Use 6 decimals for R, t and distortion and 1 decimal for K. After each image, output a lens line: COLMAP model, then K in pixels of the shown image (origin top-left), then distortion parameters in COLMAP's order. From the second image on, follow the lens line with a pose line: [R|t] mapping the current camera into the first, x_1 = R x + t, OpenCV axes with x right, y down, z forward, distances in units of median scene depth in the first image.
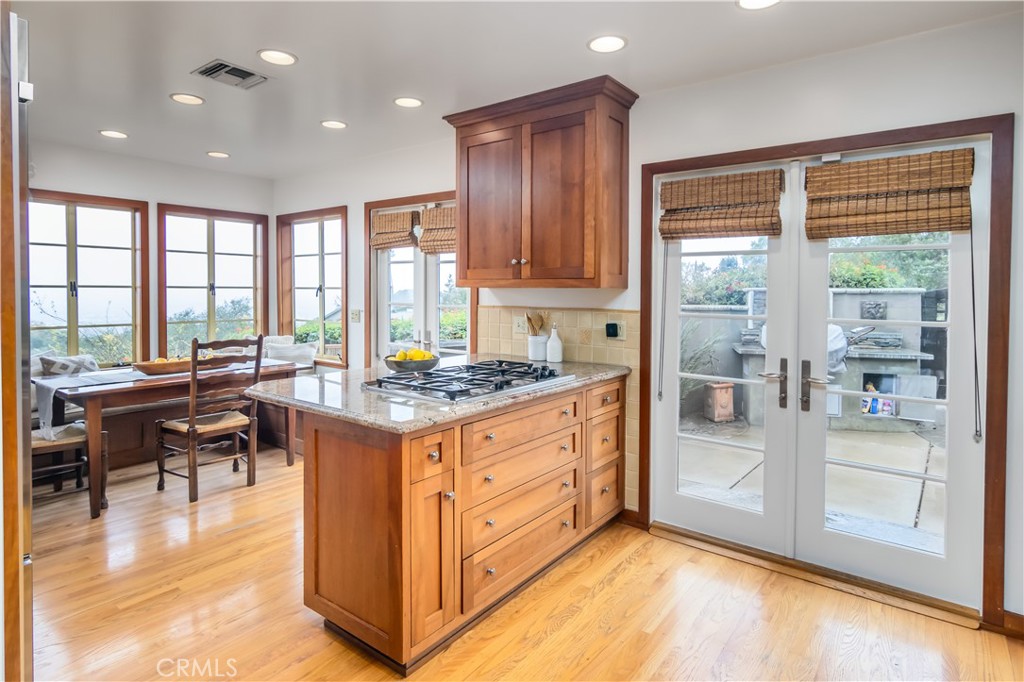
lens RADIAL K [[559.3, 0, 505.2], [0, 559.3, 302.6], [0, 0, 1]] dist [0.000517, 0.002166]
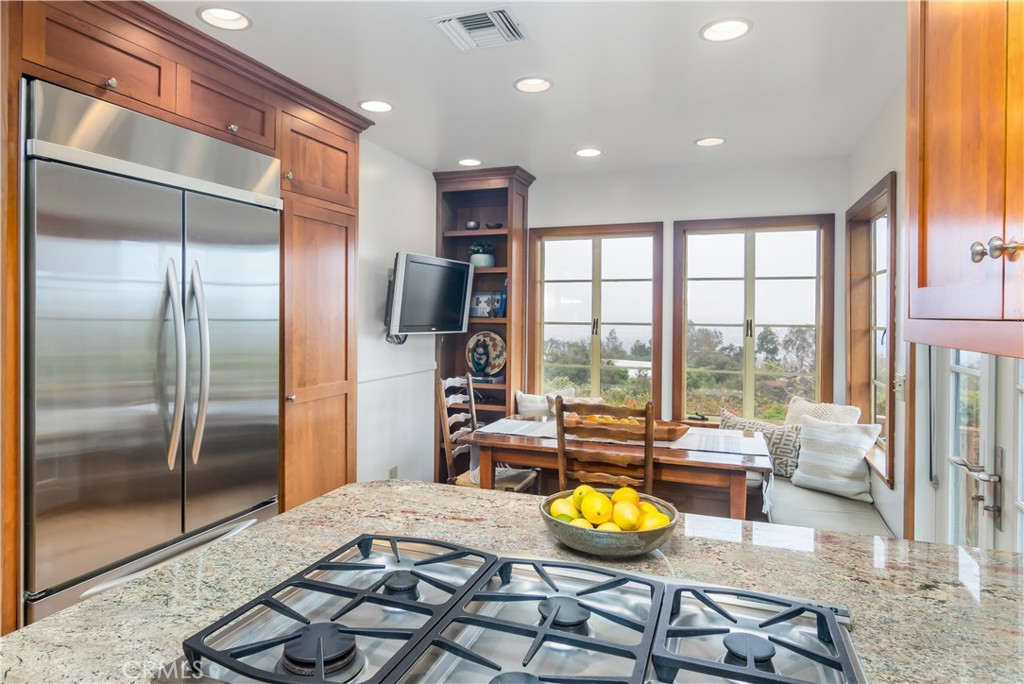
lens RADIAL K [[594.4, 0, 460.4], [0, 594.4, 333.8], [0, 0, 1]] dist [0.010194, -0.005096]
pose [[0.257405, 0.027184, -0.965921, 0.203982], [-0.027580, 0.999404, 0.020777, -0.035705], [0.965910, 0.021292, 0.258001, 0.707042]]
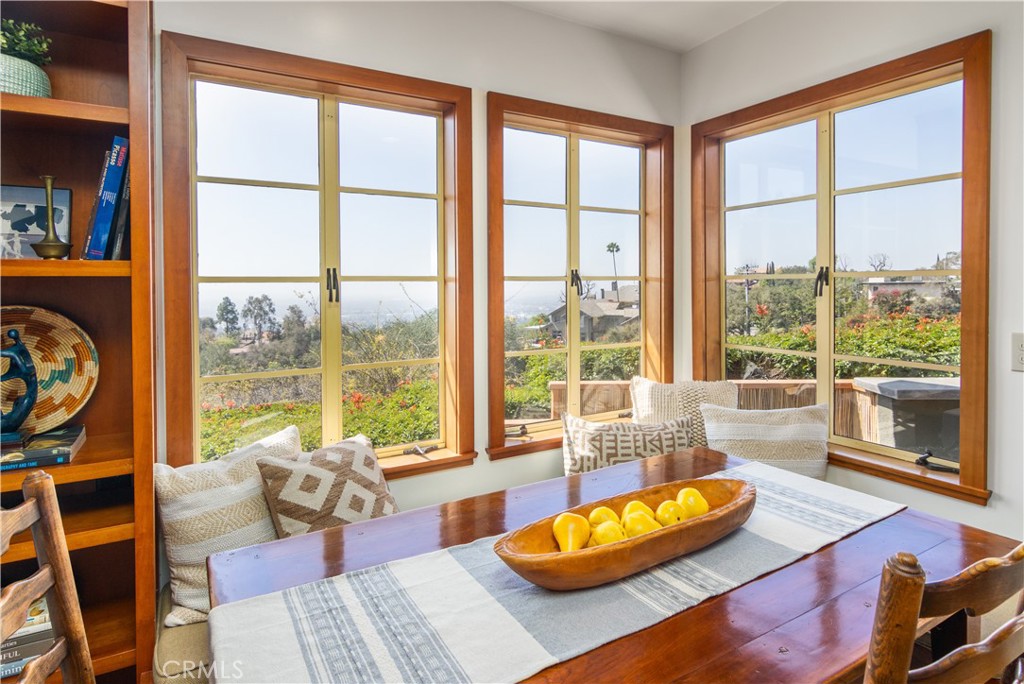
lens RADIAL K [[551.8, 0, 512.3], [0, 551.8, 292.1], [0, 0, 1]] dist [-0.001742, 0.003591]
pose [[0.936804, -0.010404, -0.349699, -0.658301], [0.006358, 0.999899, -0.012715, -0.015717], [0.349796, 0.009688, 0.936776, 0.868468]]
